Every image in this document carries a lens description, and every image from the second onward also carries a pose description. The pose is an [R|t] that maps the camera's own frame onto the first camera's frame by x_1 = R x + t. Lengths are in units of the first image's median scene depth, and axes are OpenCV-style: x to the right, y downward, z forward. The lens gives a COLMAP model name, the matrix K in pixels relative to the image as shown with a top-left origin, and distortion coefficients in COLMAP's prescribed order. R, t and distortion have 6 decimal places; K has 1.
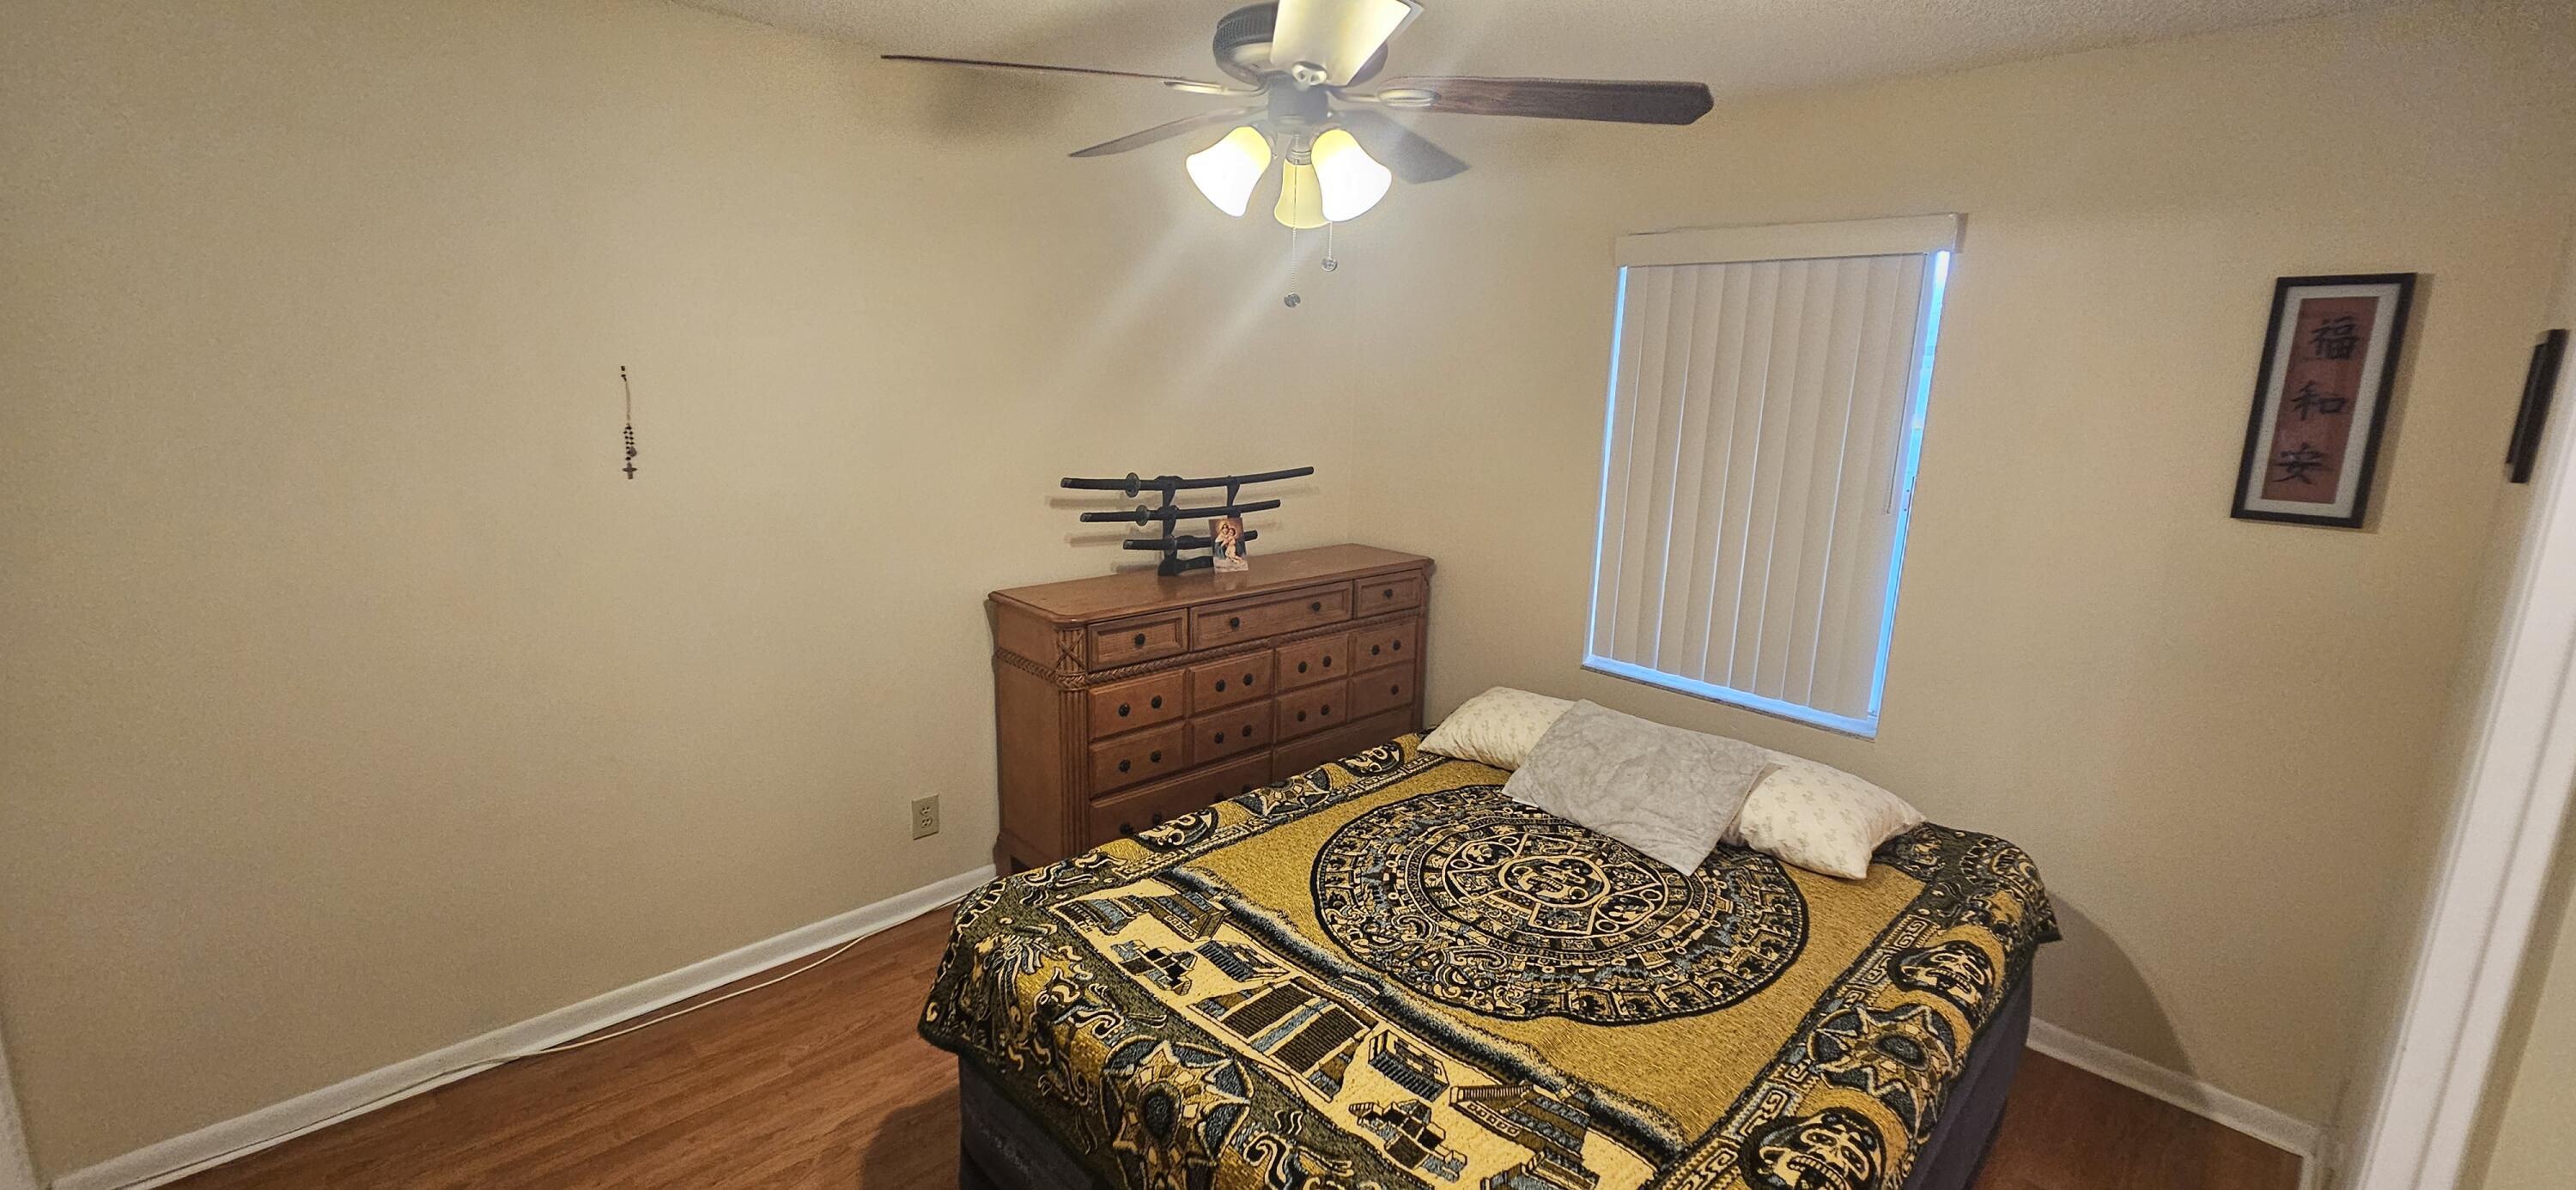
lens RADIAL K [[1057.3, 0, 1284.2], [0, 1057.3, 587.3], [0, 0, 1]] dist [-0.003518, 0.001984]
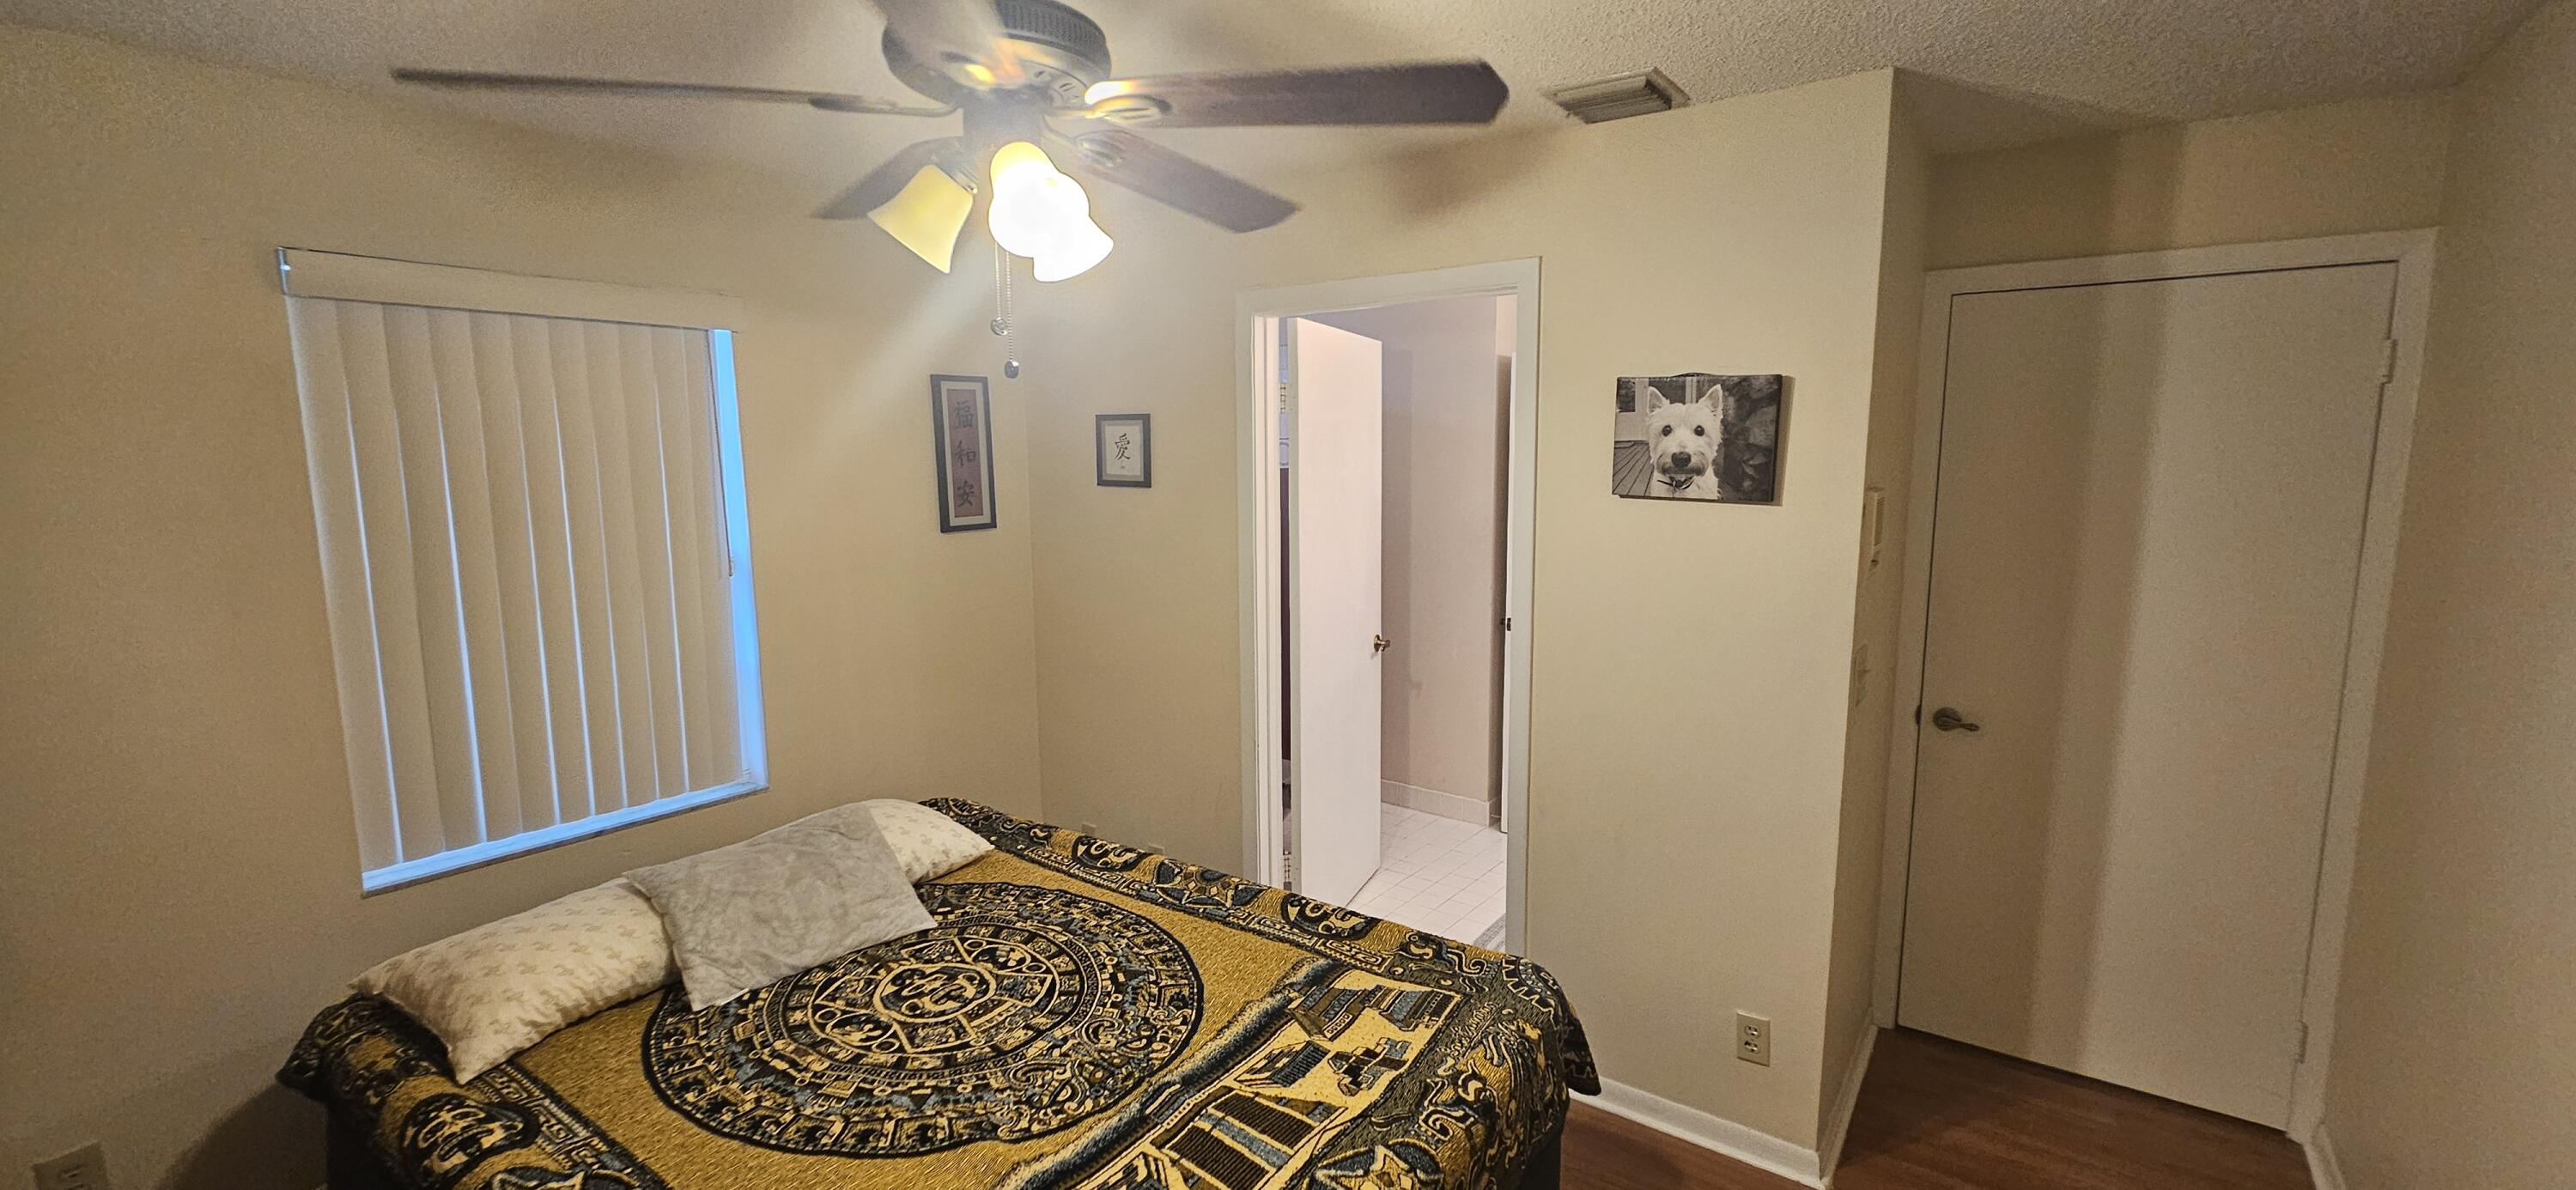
lens RADIAL K [[1057.3, 0, 1282.3], [0, 1057.3, 593.3], [0, 0, 1]] dist [-0.003518, 0.001984]
pose [[-0.170326, -0.160261, 0.972268, -0.683402], [0.205069, 0.959318, 0.194051, -0.185585], [-0.963813, 0.232434, -0.130532, 0.799247]]
